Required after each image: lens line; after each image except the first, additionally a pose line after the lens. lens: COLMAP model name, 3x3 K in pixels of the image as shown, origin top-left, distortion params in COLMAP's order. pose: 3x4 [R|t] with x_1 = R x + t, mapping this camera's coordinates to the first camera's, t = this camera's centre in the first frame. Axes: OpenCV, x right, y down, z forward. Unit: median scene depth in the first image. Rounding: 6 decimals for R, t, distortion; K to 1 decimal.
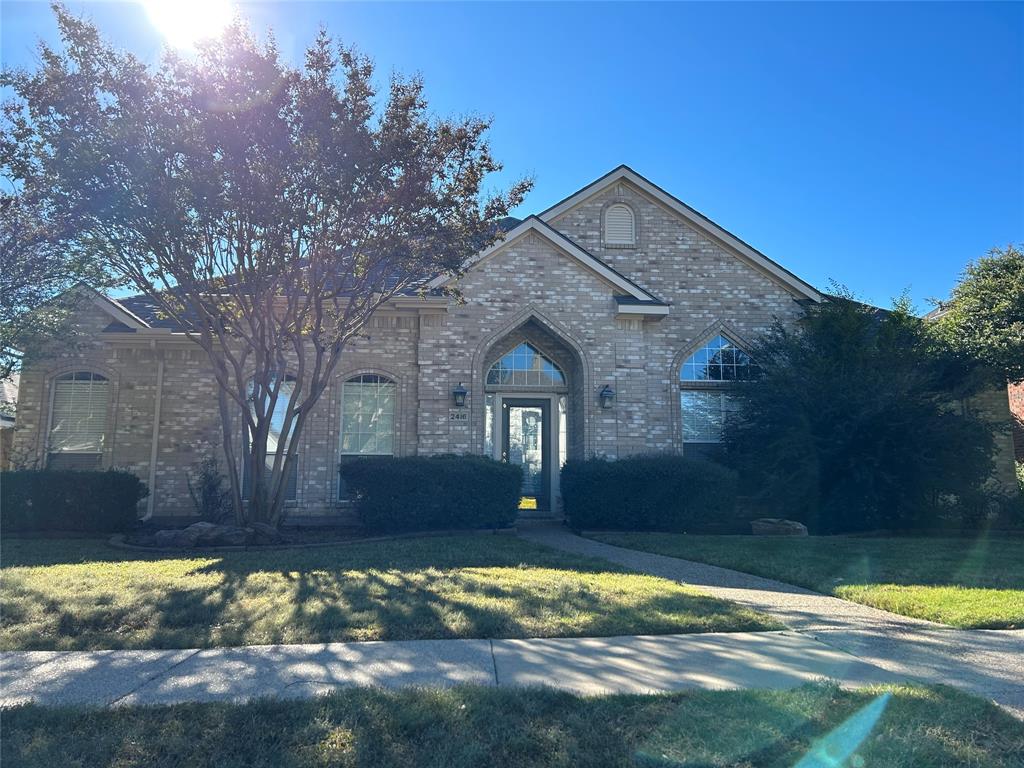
lens RADIAL K [[766.6, 0, 507.1], [0, 766.6, 380.0], [0, 0, 1]] dist [0.068264, -0.094636]
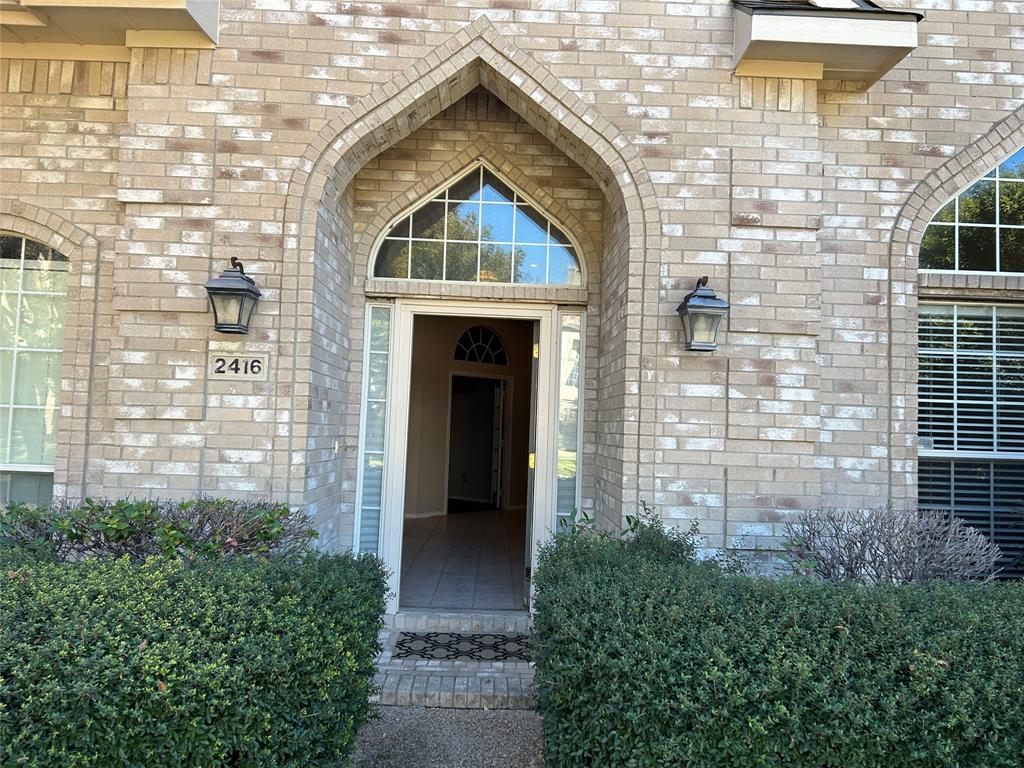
lens RADIAL K [[766.6, 0, 507.1], [0, 766.6, 380.0], [0, 0, 1]] dist [0.068264, -0.094636]
pose [[0.998275, 0.026872, -0.052204, 0.066283], [-0.021281, 0.994262, 0.104835, 0.016598], [0.054722, -0.103544, 0.993118, 0.664116]]
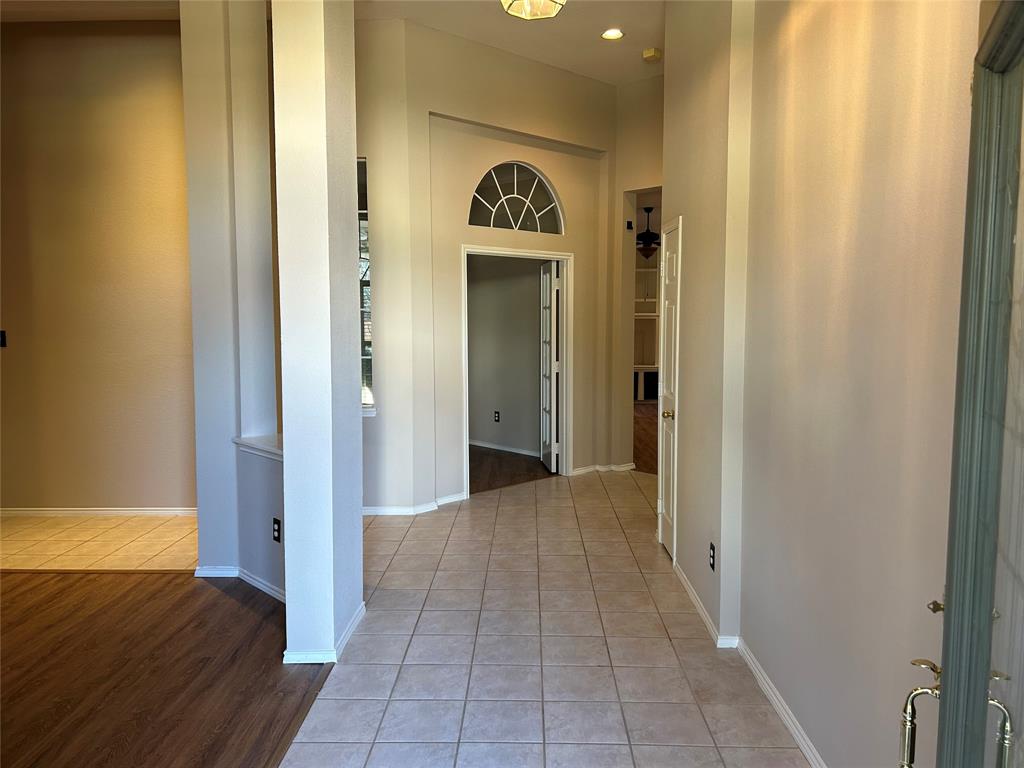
lens RADIAL K [[766.6, 0, 507.1], [0, 766.6, 380.0], [0, 0, 1]] dist [0.068264, -0.094636]
pose [[0.996012, 0.000184, -0.089214, 0.048904], [0.022534, 0.967055, 0.253567, 0.034948], [0.086321, -0.254567, 0.963195, 0.830498]]
